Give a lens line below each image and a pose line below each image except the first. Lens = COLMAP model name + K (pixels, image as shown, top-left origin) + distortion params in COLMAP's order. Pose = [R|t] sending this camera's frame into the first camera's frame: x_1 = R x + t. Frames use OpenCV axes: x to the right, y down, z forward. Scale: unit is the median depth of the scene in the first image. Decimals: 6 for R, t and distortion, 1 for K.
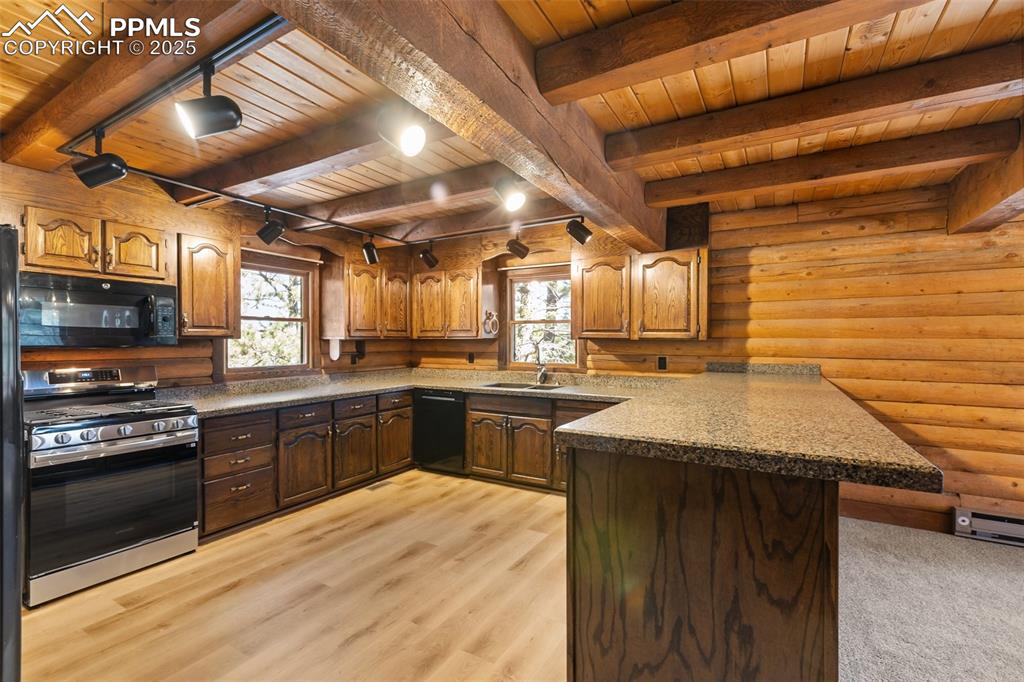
lens RADIAL K [[451.7, 0, 509.3], [0, 451.7, 340.6], [0, 0, 1]] dist [0.001502, 0.000089]
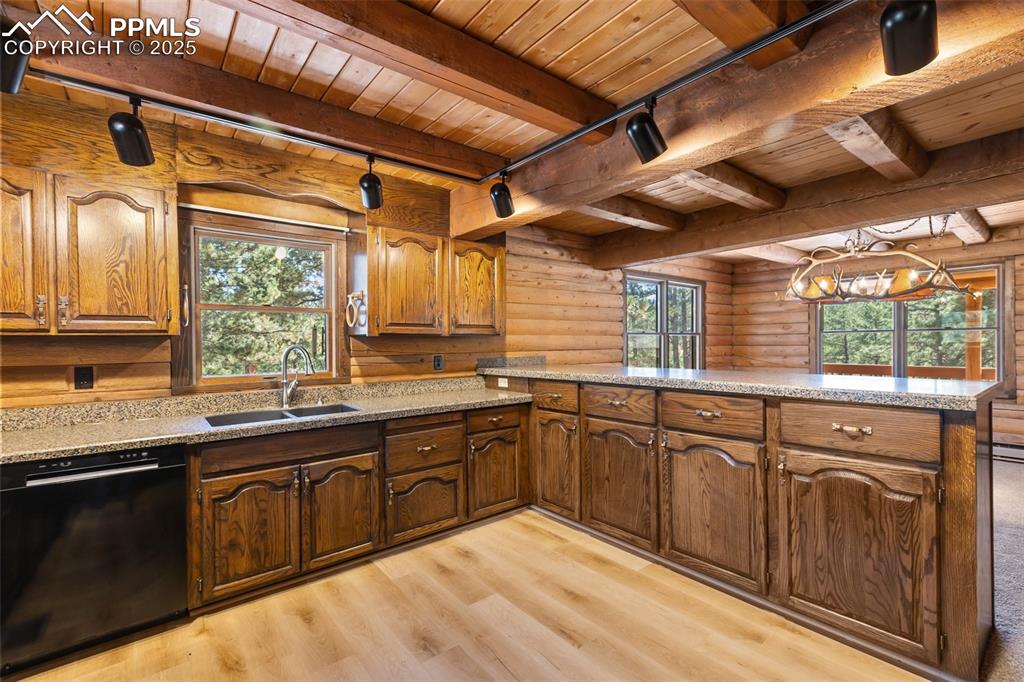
lens RADIAL K [[451.7, 0, 511.2], [0, 451.7, 345.6], [0, 0, 1]] dist [0.001502, 0.000089]
pose [[0.358973, -0.011974, 0.933271, -0.464365], [0.015896, 0.999851, 0.006714, 0.012388], [-0.933213, 0.012425, 0.359110, 0.550002]]
